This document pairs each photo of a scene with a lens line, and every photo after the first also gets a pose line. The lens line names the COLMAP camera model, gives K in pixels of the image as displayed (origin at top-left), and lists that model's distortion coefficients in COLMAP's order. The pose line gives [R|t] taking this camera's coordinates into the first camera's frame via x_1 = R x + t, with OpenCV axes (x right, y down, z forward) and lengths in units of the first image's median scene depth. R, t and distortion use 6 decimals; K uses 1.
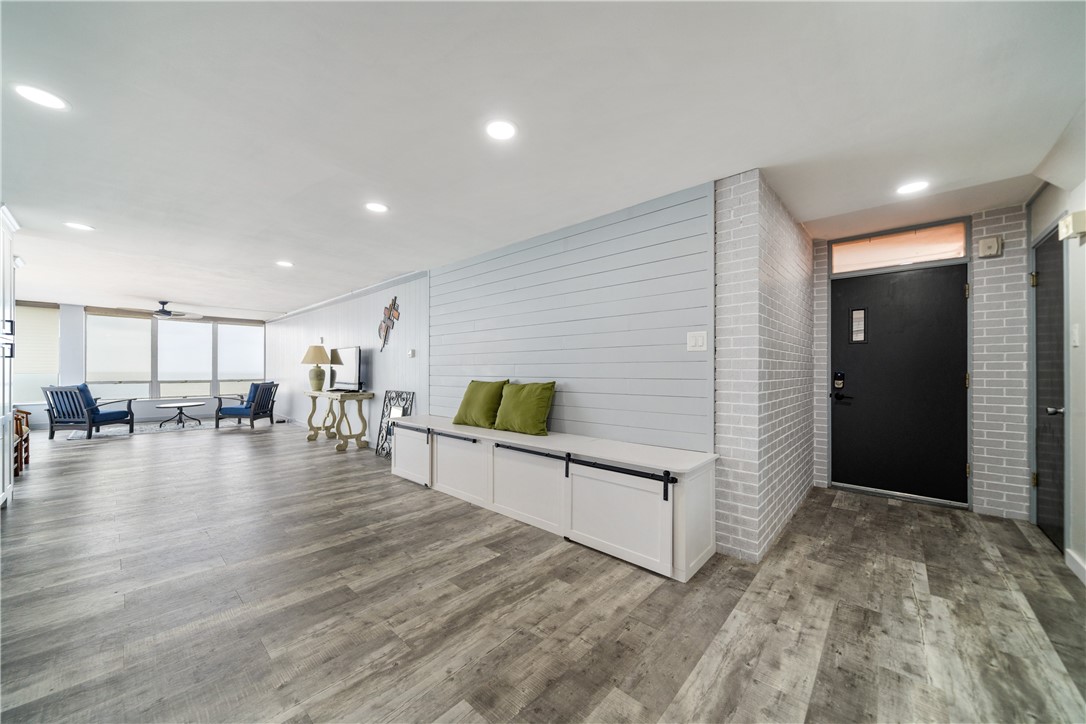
lens RADIAL K [[391.7, 0, 550.5], [0, 391.7, 368.9], [0, 0, 1]] dist [-0.006344, 0.000096]
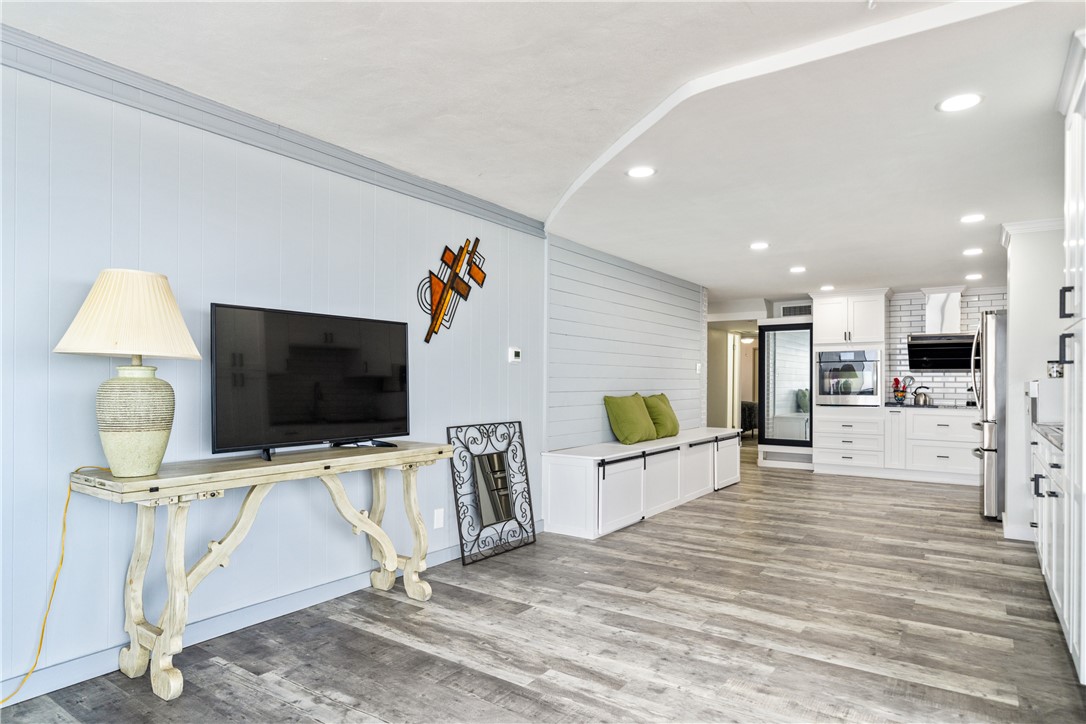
lens RADIAL K [[627.0, 0, 543.5], [0, 627.0, 367.8], [0, 0, 1]] dist [-0.001025, -0.000057]
pose [[-0.120592, 0.014937, 0.992590, -1.710201], [-0.013875, 0.999764, -0.016731, -0.007174], [-0.992605, -0.015790, -0.120356, 1.424602]]
